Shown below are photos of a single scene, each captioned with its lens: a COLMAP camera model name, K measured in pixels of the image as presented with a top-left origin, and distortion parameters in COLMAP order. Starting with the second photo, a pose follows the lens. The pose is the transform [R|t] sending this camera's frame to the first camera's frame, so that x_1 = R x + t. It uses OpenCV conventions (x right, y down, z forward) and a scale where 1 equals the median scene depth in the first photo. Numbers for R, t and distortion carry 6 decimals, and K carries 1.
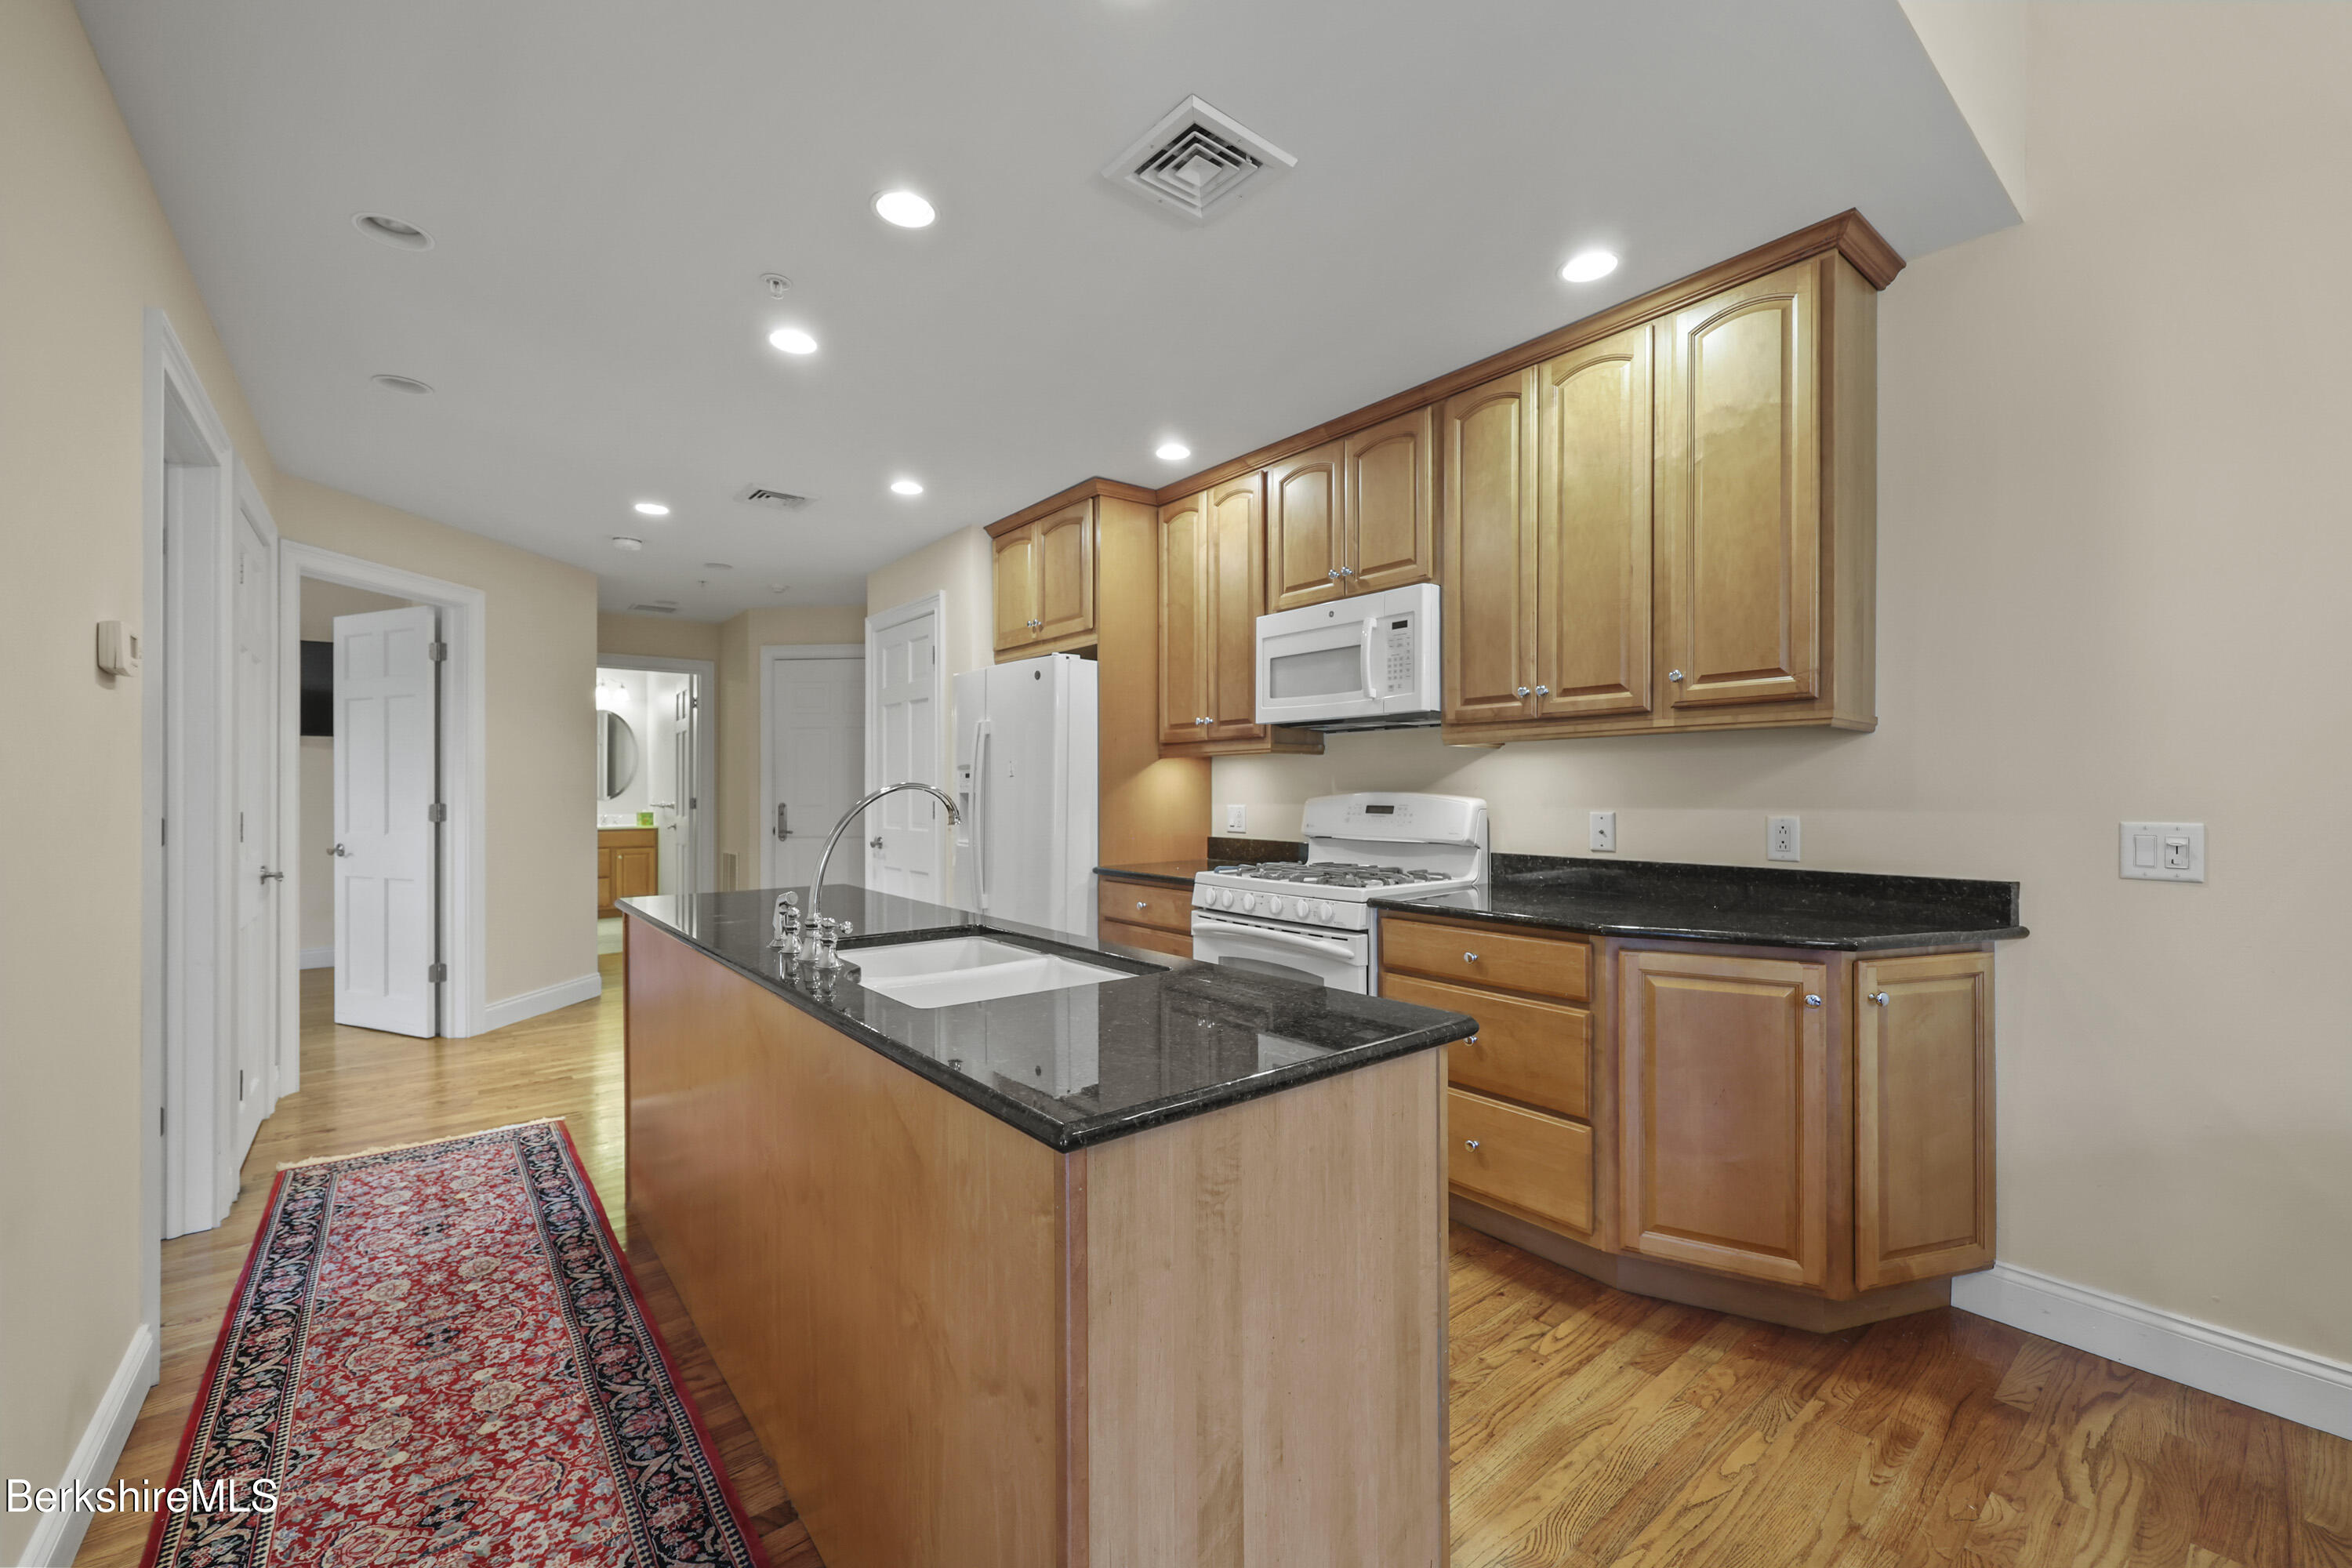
lens RADIAL K [[951.1, 0, 1169.1], [0, 951.1, 784.0], [0, 0, 1]] dist [-0.001614, 0.000115]
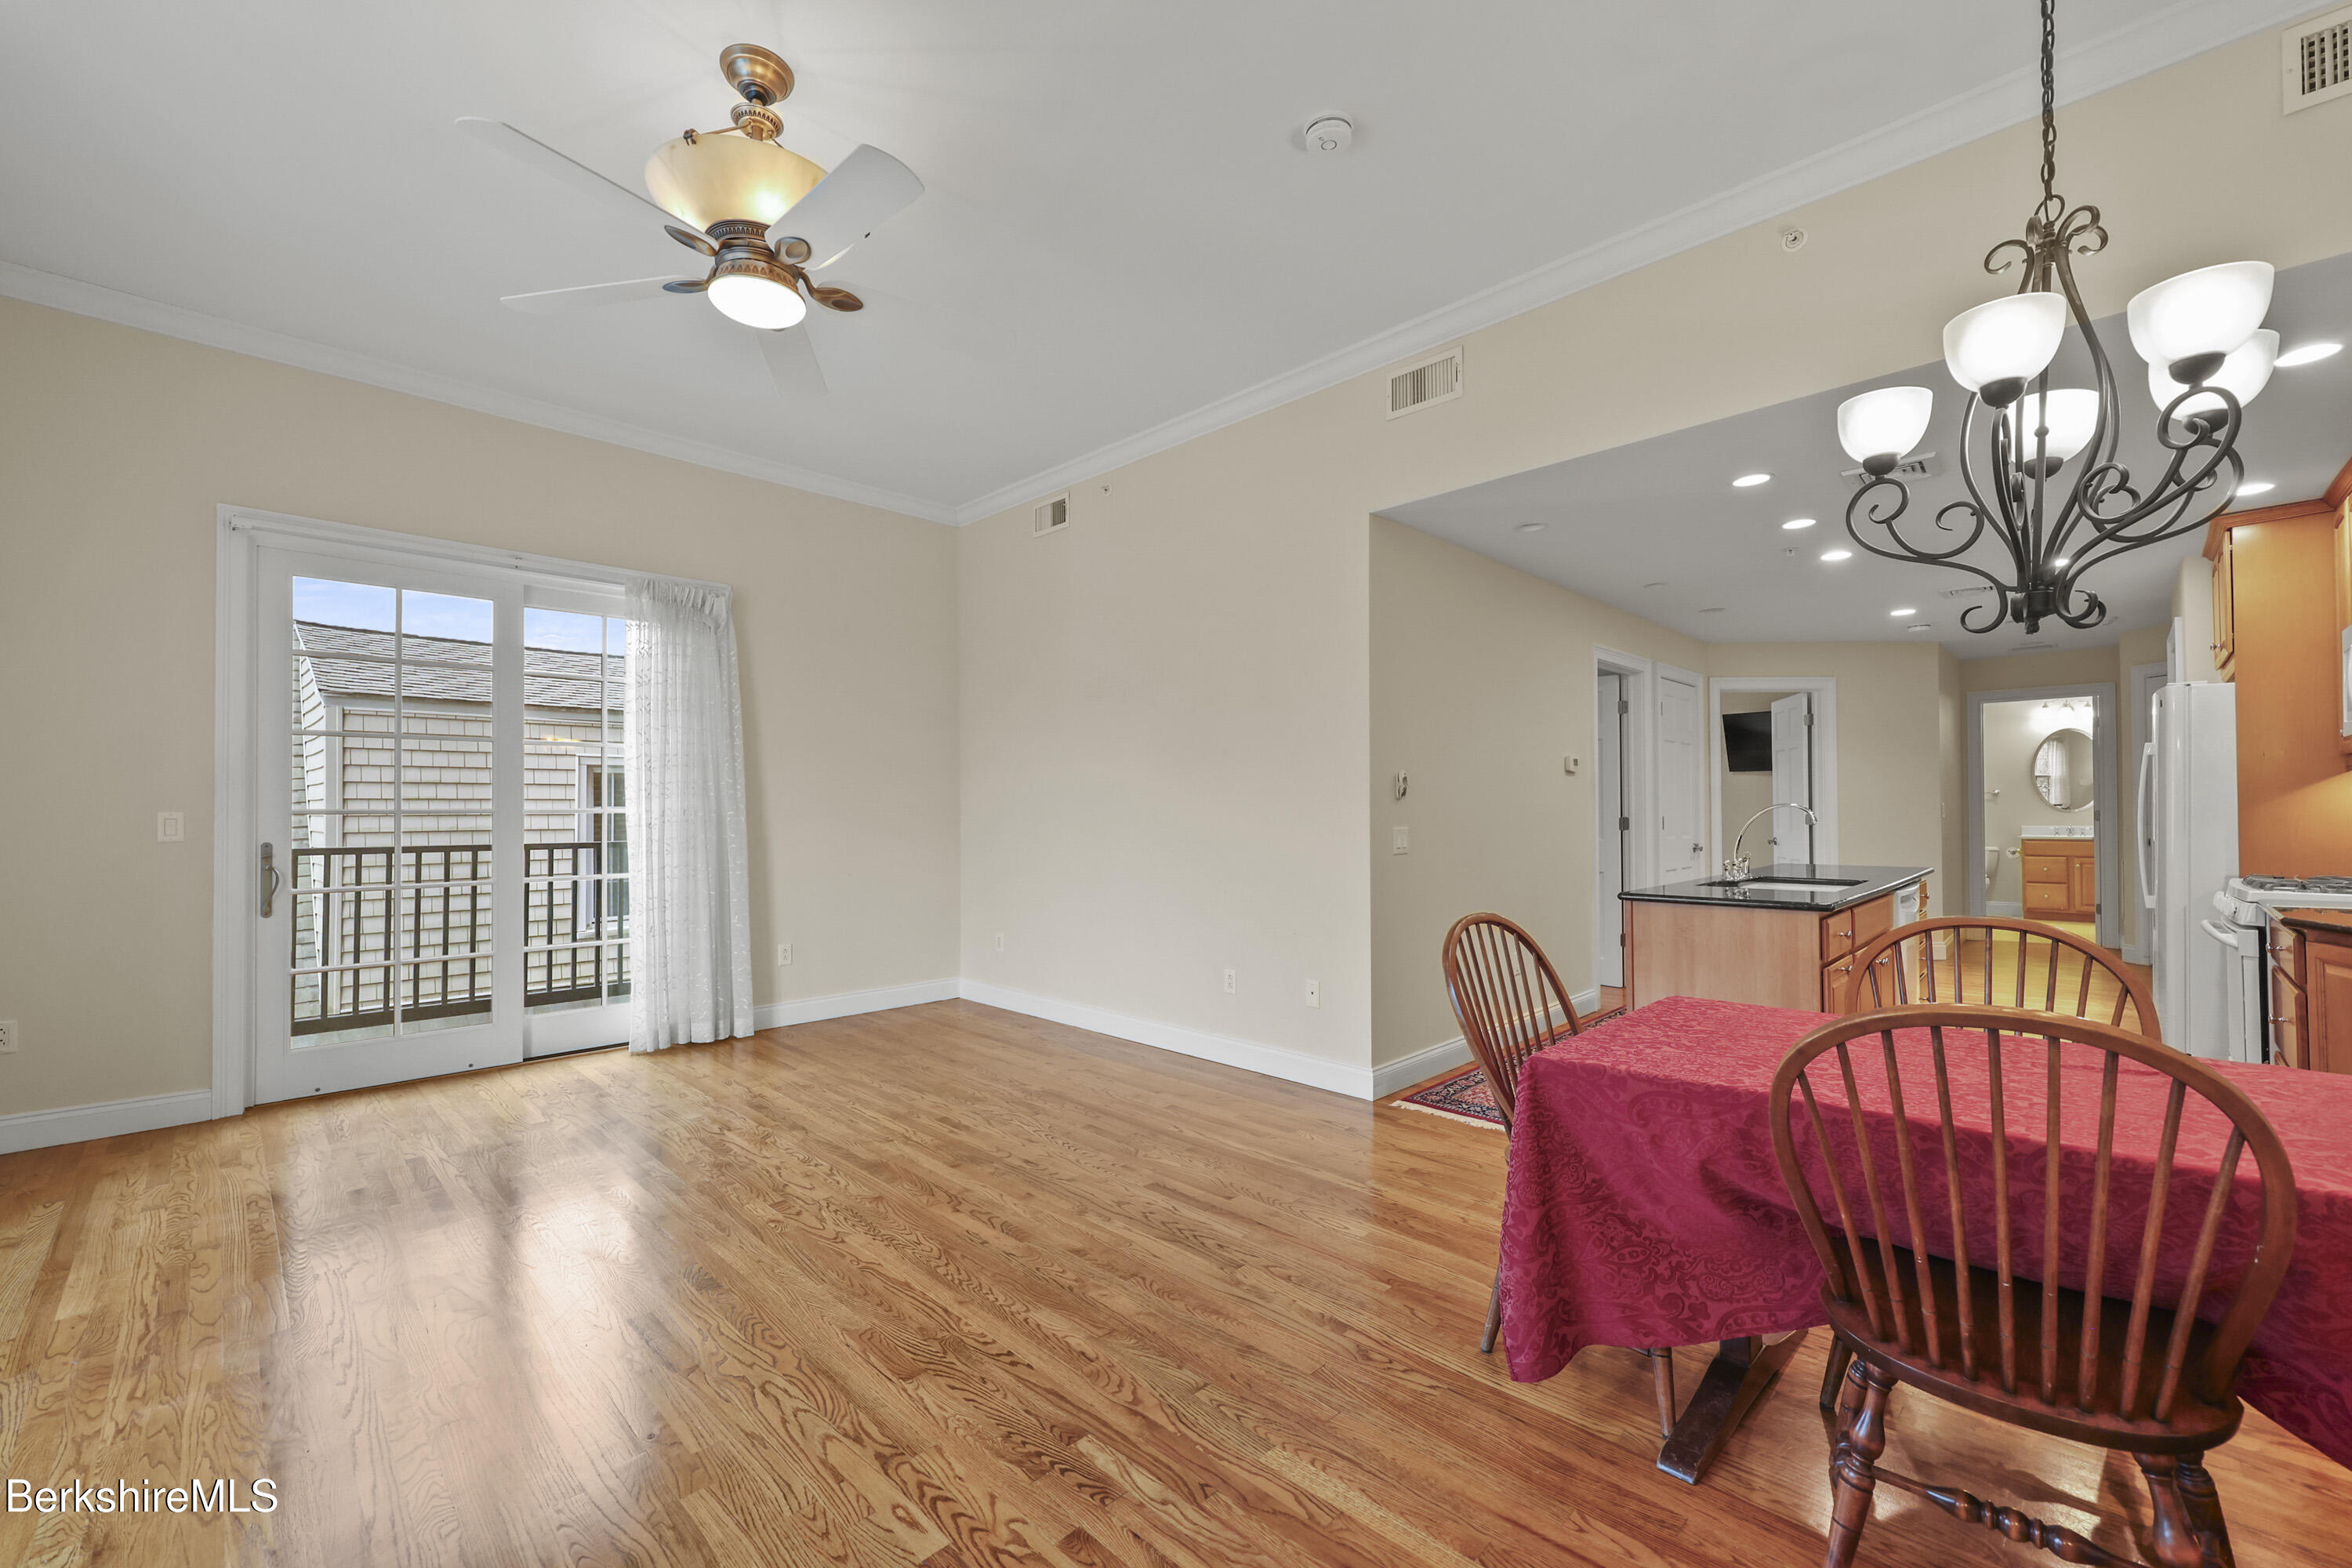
lens RADIAL K [[951.1, 0, 1177.8], [0, 951.1, 791.6], [0, 0, 1]] dist [-0.001614, 0.000115]
pose [[0.117682, -0.018783, -0.992874, 1.164068], [0.013675, 0.999757, -0.017292, -0.007971], [0.992957, -0.011543, 0.117910, -0.418486]]
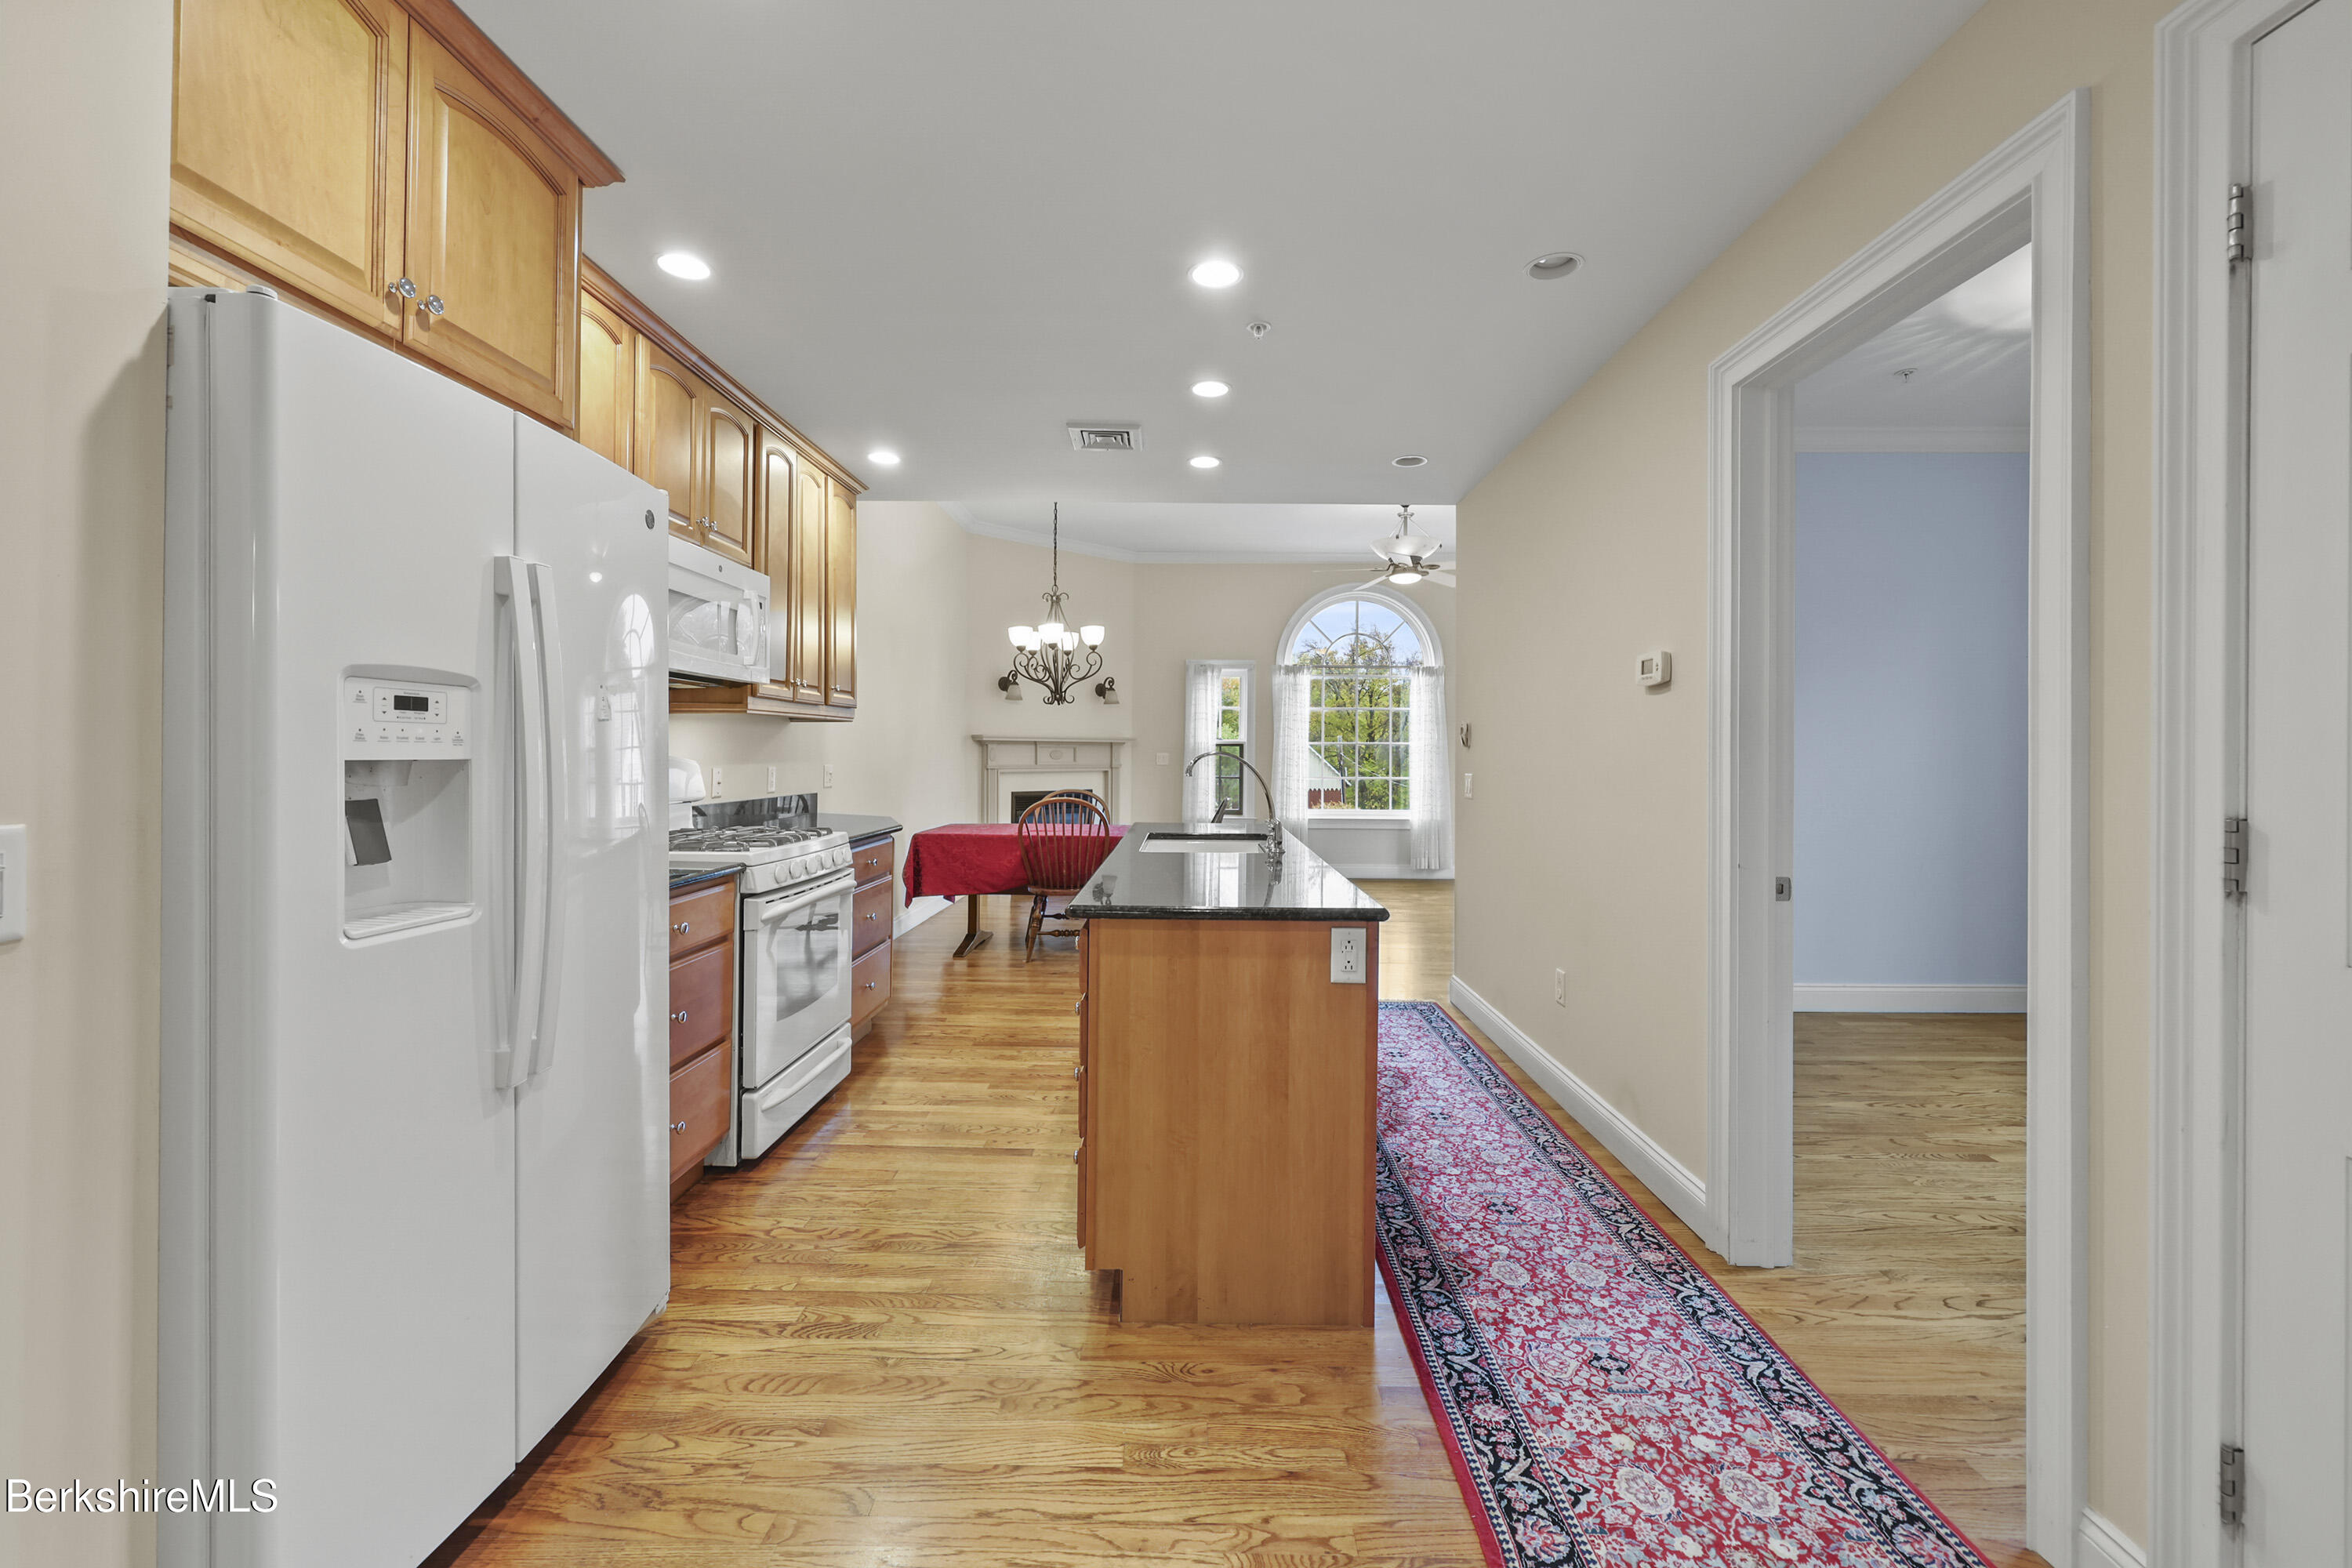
lens RADIAL K [[951.1, 0, 1178.5], [0, 951.1, 752.6], [0, 0, 1]] dist [-0.001614, 0.000115]
pose [[-0.773319, -0.006274, 0.633986, -0.907175], [-0.013178, 0.999894, -0.006180, 0.008288], [-0.633880, -0.013134, -0.773320, 1.649118]]
